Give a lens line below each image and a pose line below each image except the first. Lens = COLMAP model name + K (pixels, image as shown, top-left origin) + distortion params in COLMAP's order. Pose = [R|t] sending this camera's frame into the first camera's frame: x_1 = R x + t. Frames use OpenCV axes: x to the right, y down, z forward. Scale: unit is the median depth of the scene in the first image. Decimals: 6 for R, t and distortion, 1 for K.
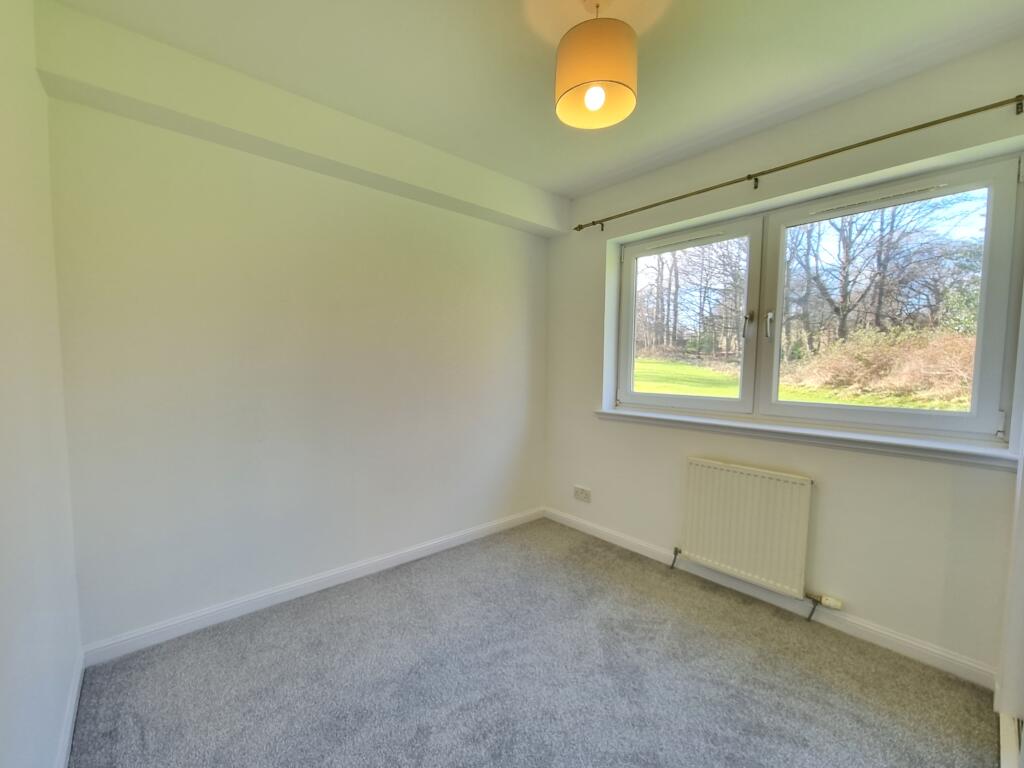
lens RADIAL K [[419.1, 0, 511.4], [0, 419.1, 387.0], [0, 0, 1]] dist [0.000380, 0.000552]
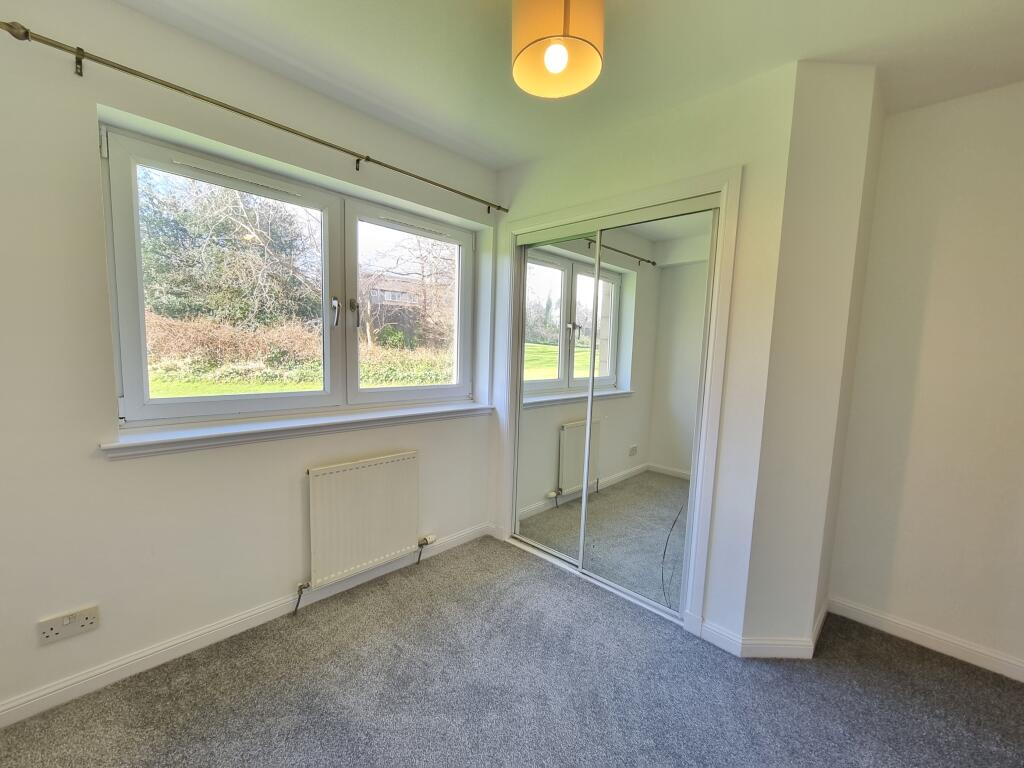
lens RADIAL K [[419.1, 0, 512.1], [0, 419.1, 388.9], [0, 0, 1]] dist [0.000380, 0.000552]
pose [[-0.076107, -0.115939, 0.990336, -0.418614], [0.011193, 0.993055, 0.117118, -0.085070], [-0.997037, 0.019999, -0.074280, 0.697503]]
